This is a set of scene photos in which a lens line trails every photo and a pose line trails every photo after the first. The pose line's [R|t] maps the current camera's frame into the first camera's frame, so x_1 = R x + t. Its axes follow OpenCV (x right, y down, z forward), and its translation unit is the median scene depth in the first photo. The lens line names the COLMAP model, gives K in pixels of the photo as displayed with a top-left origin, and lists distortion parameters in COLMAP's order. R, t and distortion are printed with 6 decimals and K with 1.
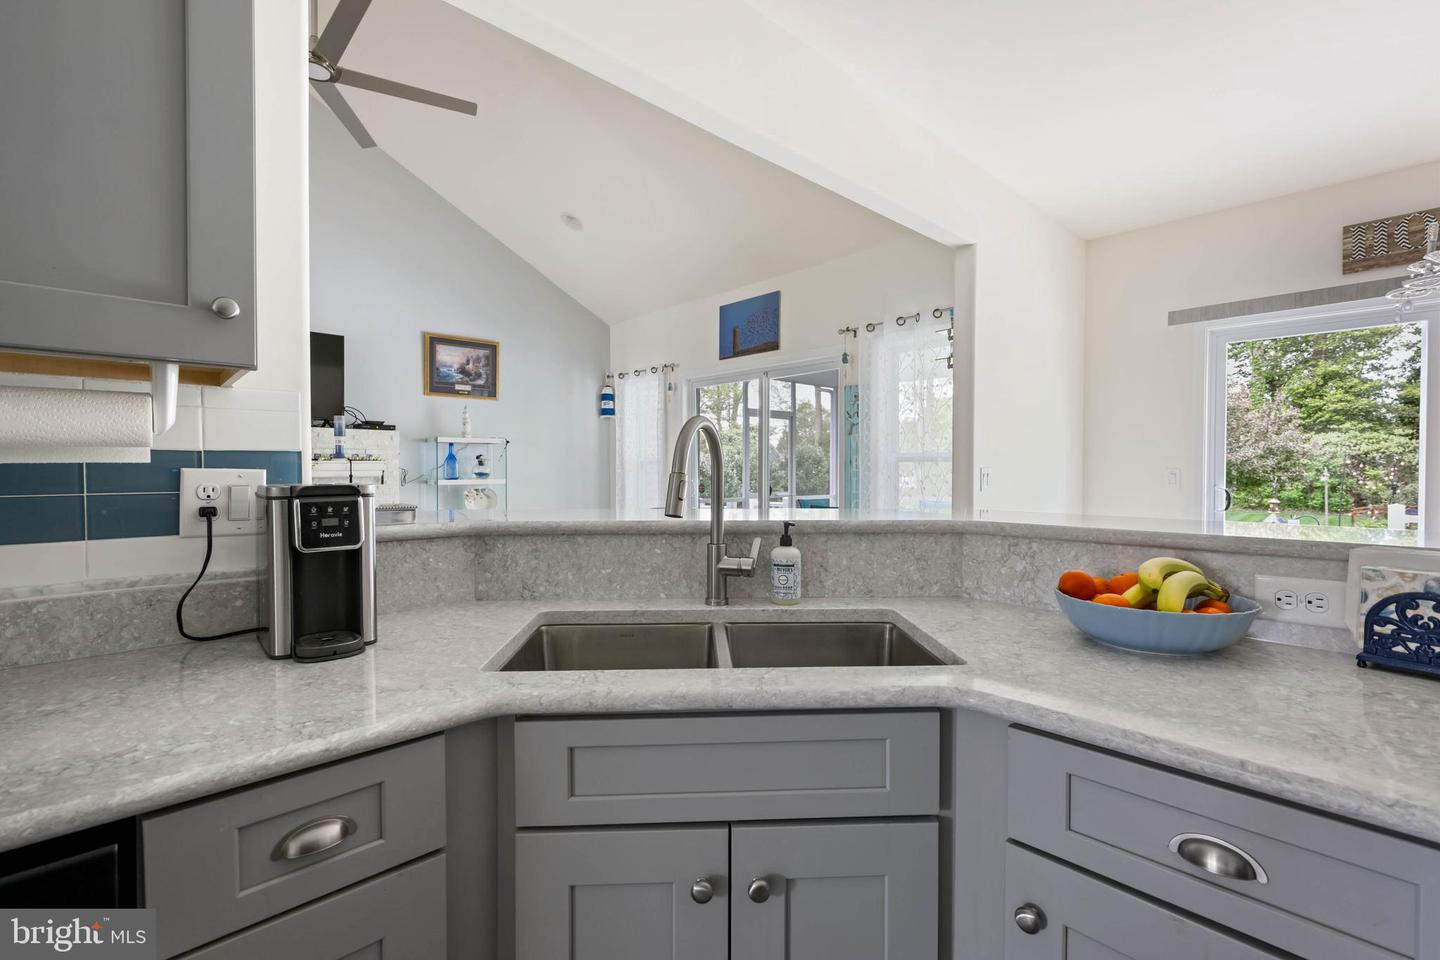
lens RADIAL K [[635.2, 0, 723.6], [0, 635.2, 477.9], [0, 0, 1]] dist [0.001715, 0.000081]
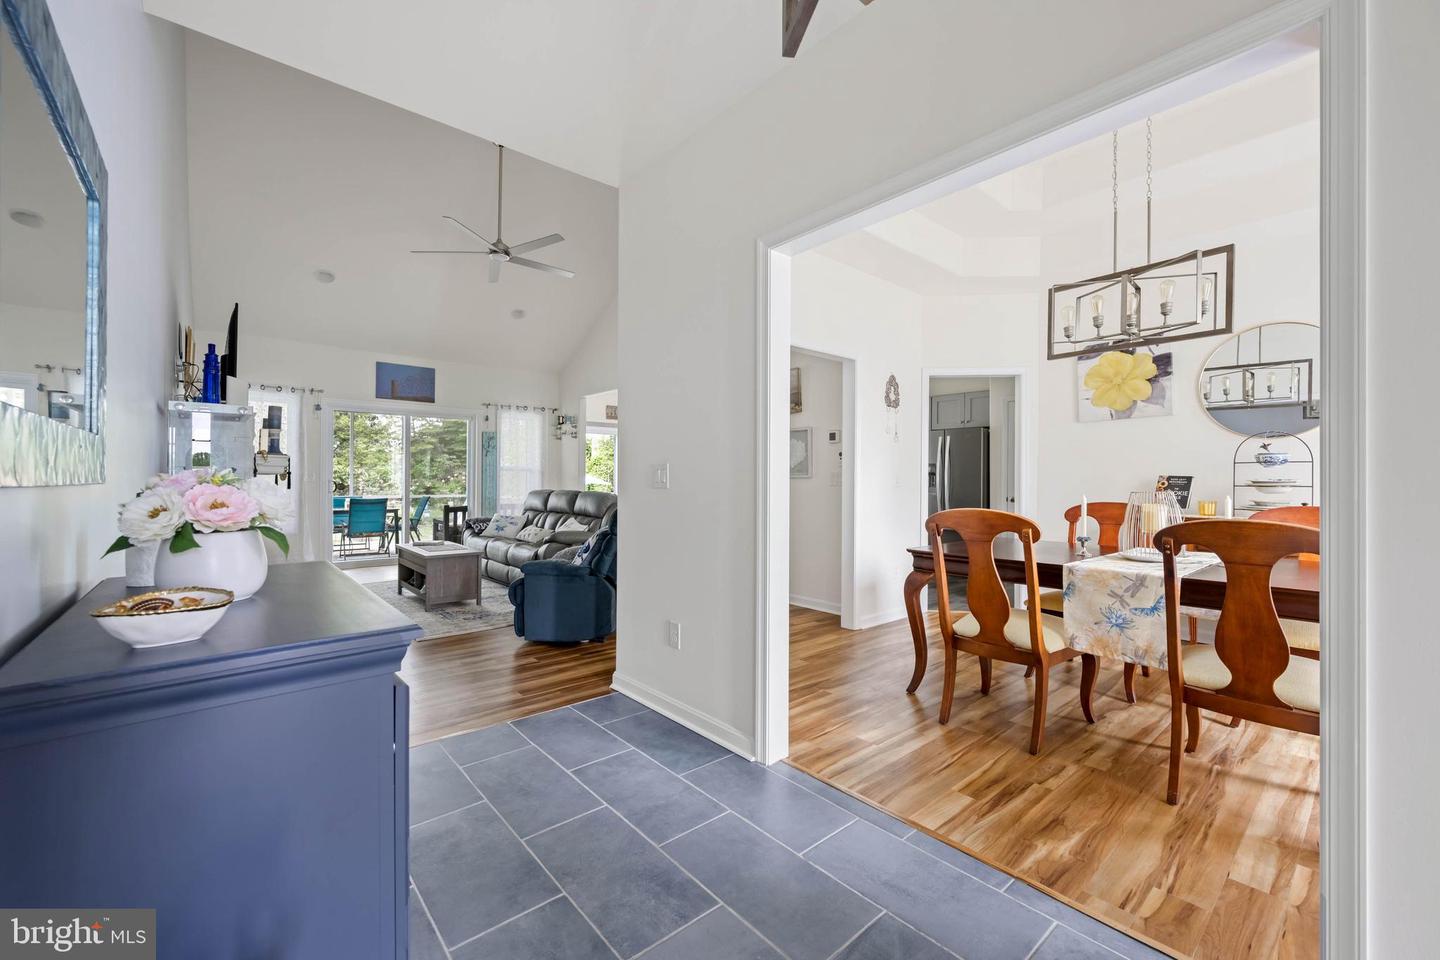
lens RADIAL K [[579.3, 0, 721.6], [0, 579.3, 478.7], [0, 0, 1]] dist [-0.003377, -0.000127]
pose [[0.050220, 0.004718, 0.998727, -1.298633], [0.009445, 0.999942, -0.005199, 0.016230], [-0.998693, 0.009694, 0.050173, 0.134522]]
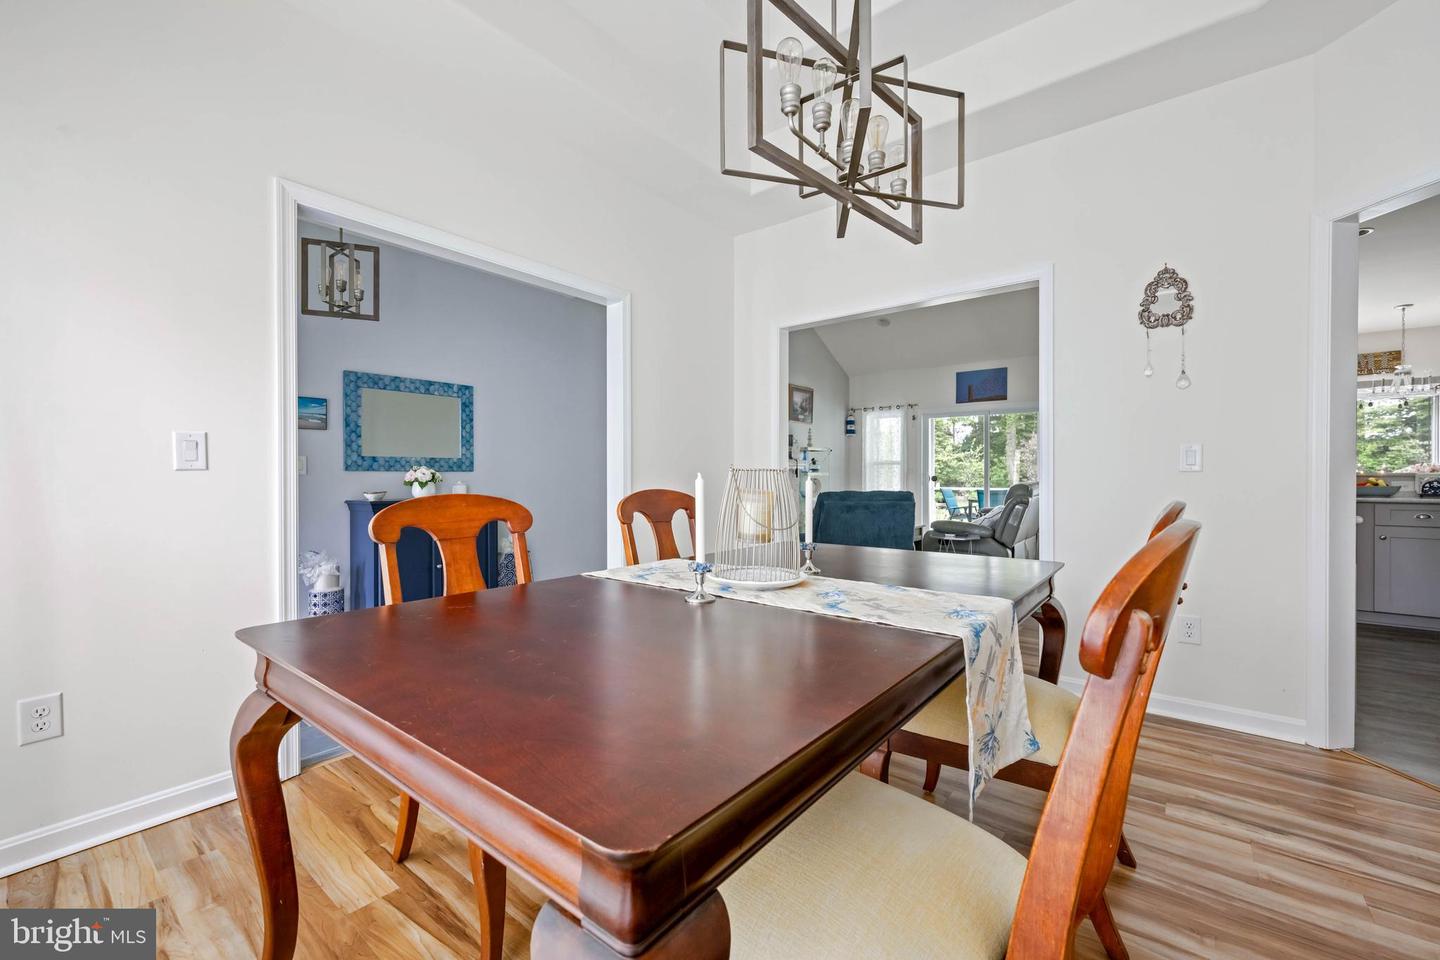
lens RADIAL K [[579.3, 0, 711.4], [0, 579.3, 480.1], [0, 0, 1]] dist [-0.003377, -0.000127]
pose [[0.990955, -0.000127, 0.134194, -0.870736], [0.001259, 0.999964, -0.008349, 0.034136], [-0.134188, 0.008442, 0.990920, -0.462911]]
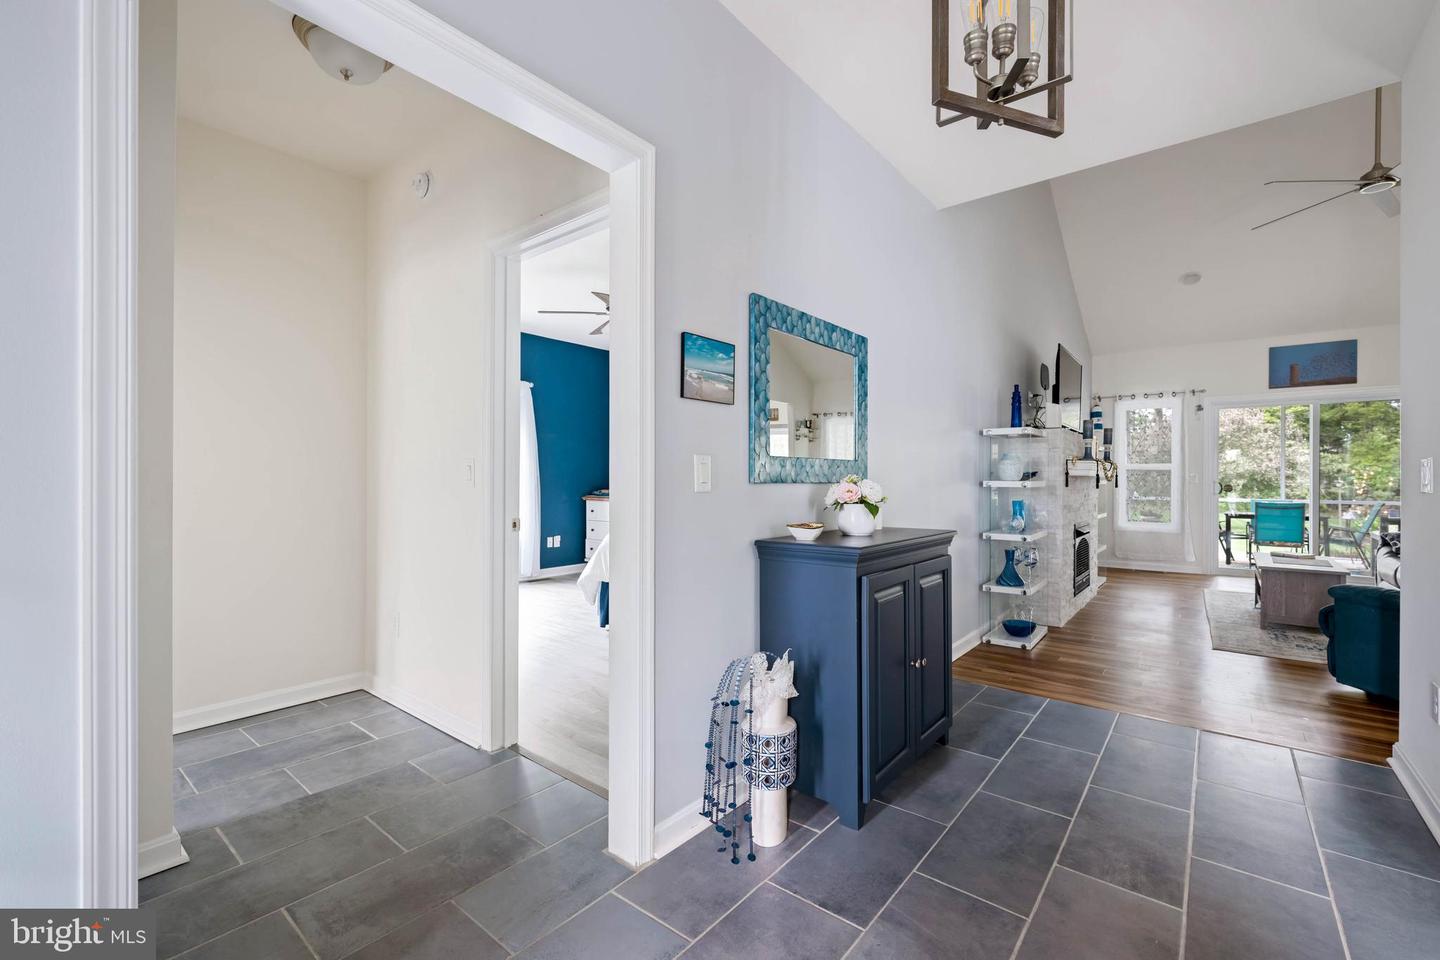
lens RADIAL K [[613.6, 0, 720.7], [0, 613.6, 477.6], [0, 0, 1]] dist [0.000132, 0.000246]
pose [[0.991996, 0.004425, 0.126190, -1.274857], [-0.002399, 0.999866, -0.016210, 0.019686], [-0.126245, 0.015777, 0.991874, -0.103864]]
